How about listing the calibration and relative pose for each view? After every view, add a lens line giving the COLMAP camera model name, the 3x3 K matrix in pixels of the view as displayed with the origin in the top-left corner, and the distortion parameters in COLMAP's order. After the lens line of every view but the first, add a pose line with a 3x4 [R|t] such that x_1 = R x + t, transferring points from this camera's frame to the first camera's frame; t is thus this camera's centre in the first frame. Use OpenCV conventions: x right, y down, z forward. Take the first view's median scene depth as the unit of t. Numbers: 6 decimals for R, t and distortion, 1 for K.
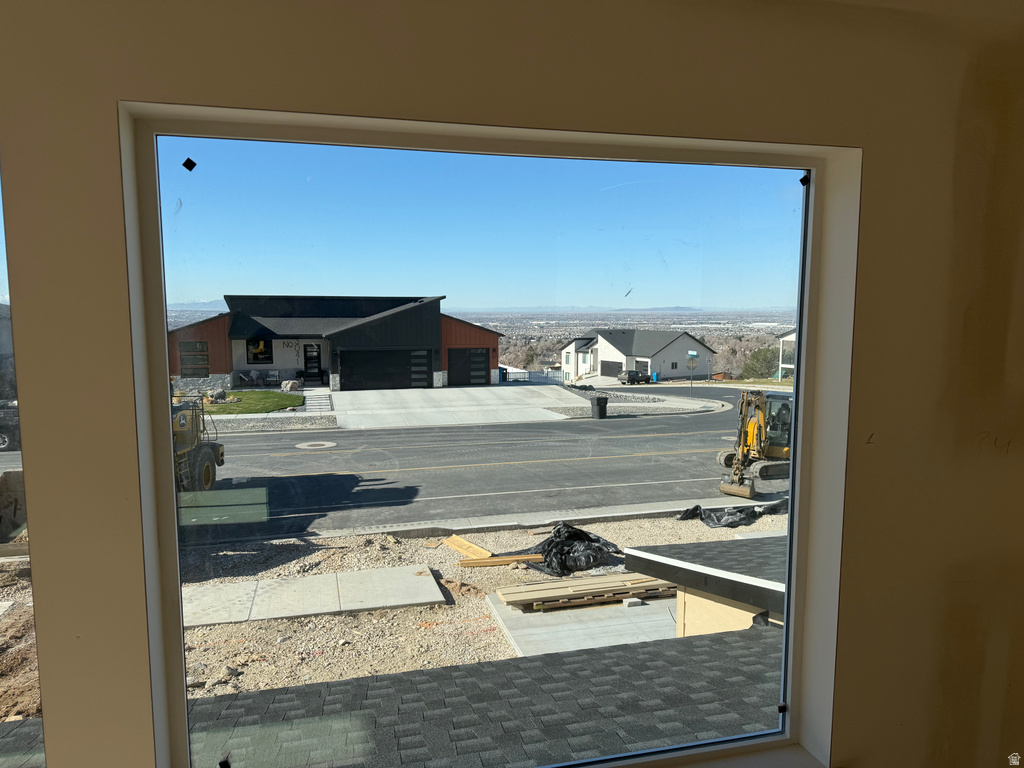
lens RADIAL K [[712.6, 0, 512.0], [0, 712.6, 384.0], [0, 0, 1]] dist [0.202937, -0.246548]
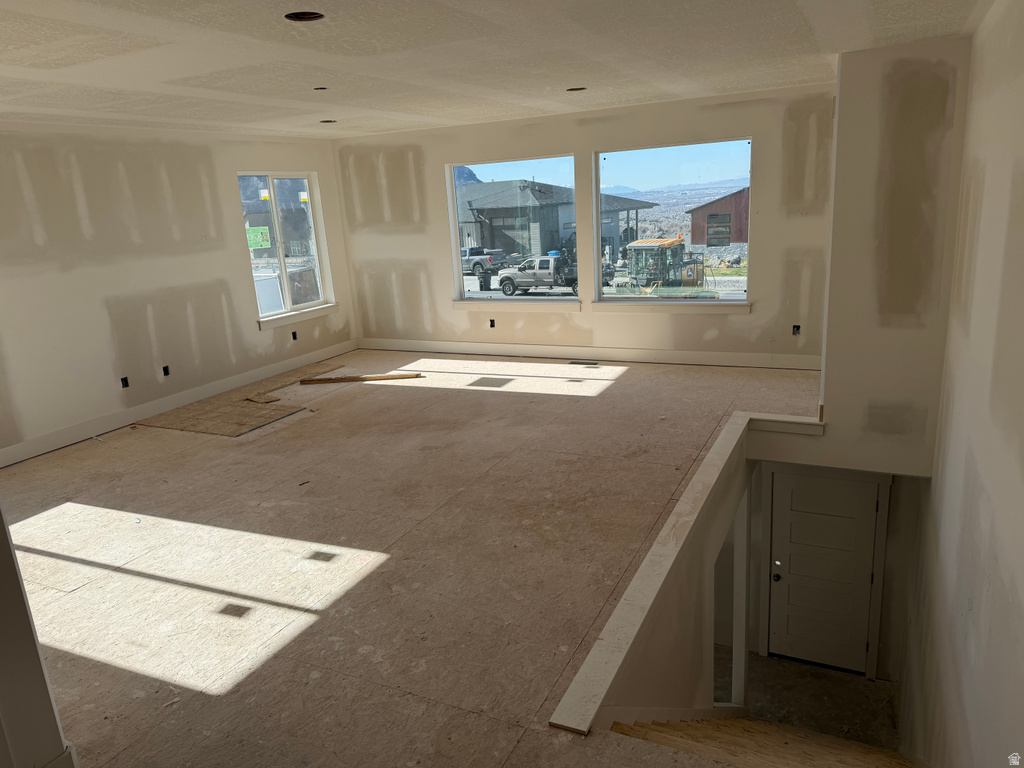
lens RADIAL K [[712.6, 0, 512.0], [0, 712.6, 384.0], [0, 0, 1]] dist [0.202937, -0.246548]
pose [[0.760284, 0.119288, -0.638544, 0.284094], [-0.011285, 0.985272, 0.170624, 0.044011], [0.649493, -0.122517, 0.750432, -0.387238]]
